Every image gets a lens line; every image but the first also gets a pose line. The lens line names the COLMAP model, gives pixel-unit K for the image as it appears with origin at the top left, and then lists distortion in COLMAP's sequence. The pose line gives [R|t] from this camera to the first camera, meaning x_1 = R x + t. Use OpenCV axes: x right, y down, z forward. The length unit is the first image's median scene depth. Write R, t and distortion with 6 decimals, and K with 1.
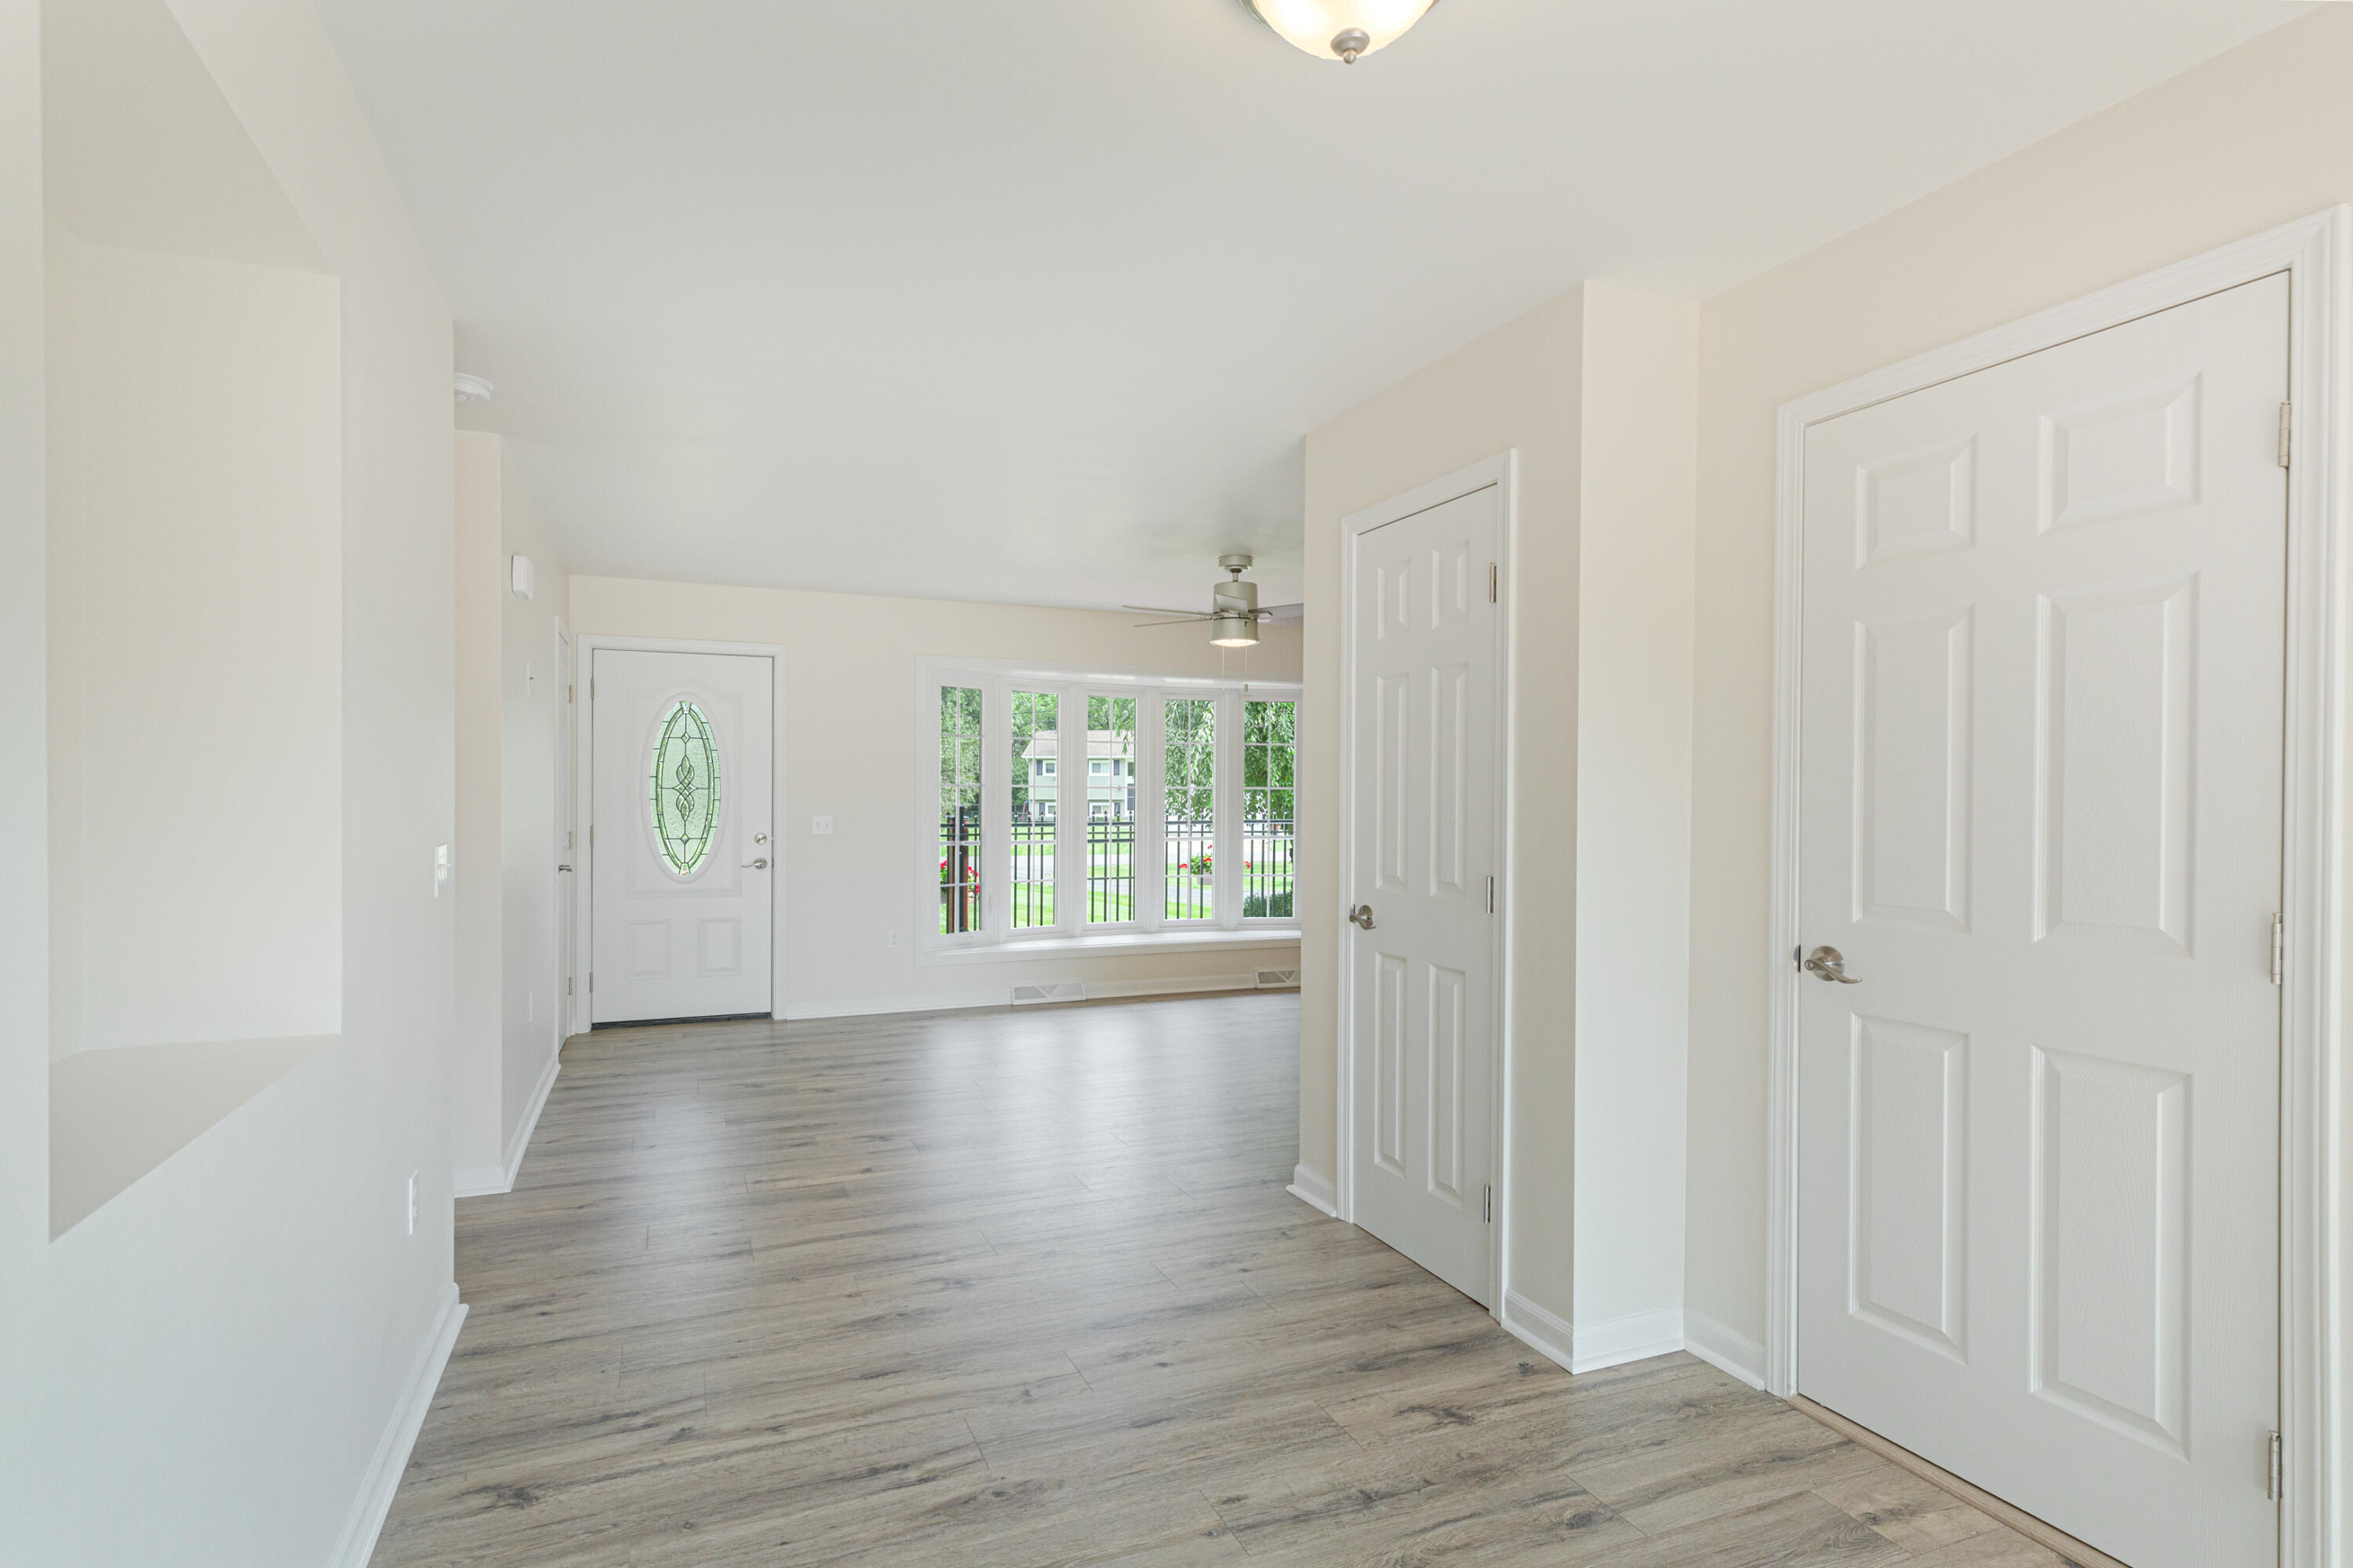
lens RADIAL K [[1120.8, 0, 1176.5], [0, 1120.8, 784.0], [0, 0, 1]] dist [0.012825, -0.000132]
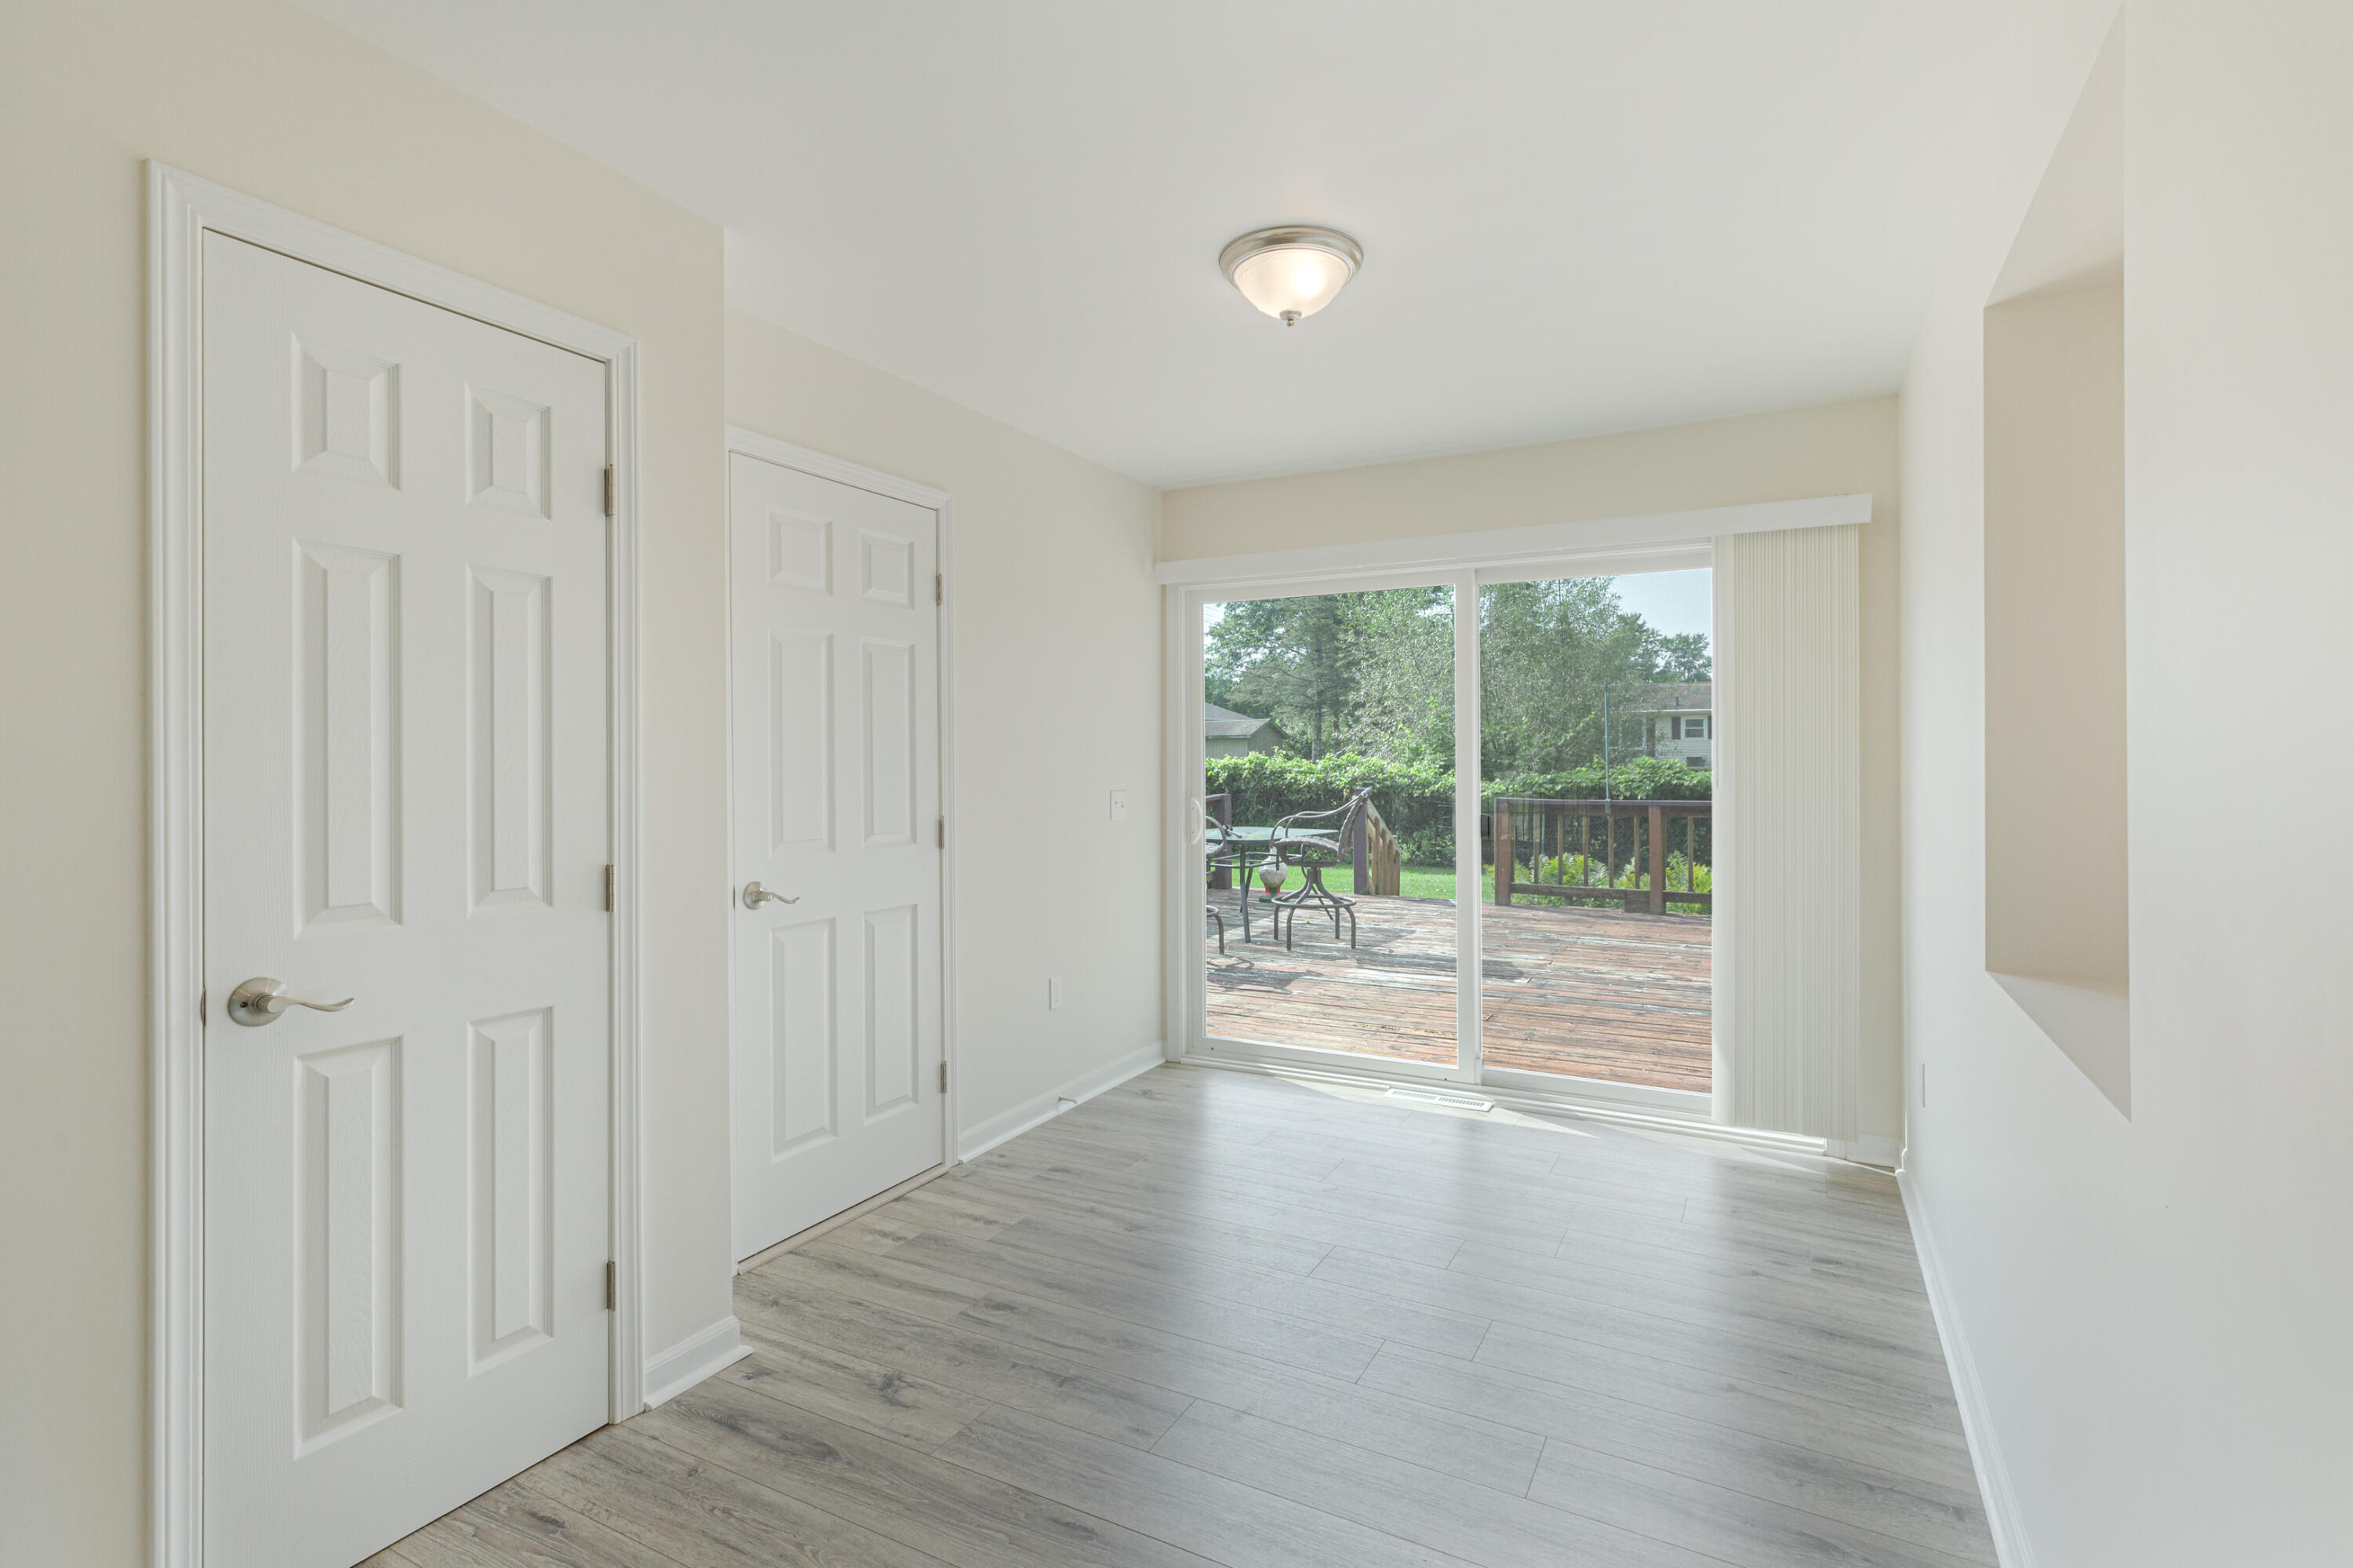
lens RADIAL K [[1120.8, 0, 1176.5], [0, 1120.8, 784.0], [0, 0, 1]] dist [0.012825, -0.000132]
pose [[-0.607333, -0.009832, 0.794386, -0.759672], [-0.004921, 0.999951, 0.008614, 0.024418], [-0.794432, 0.001322, -0.607352, 1.539040]]
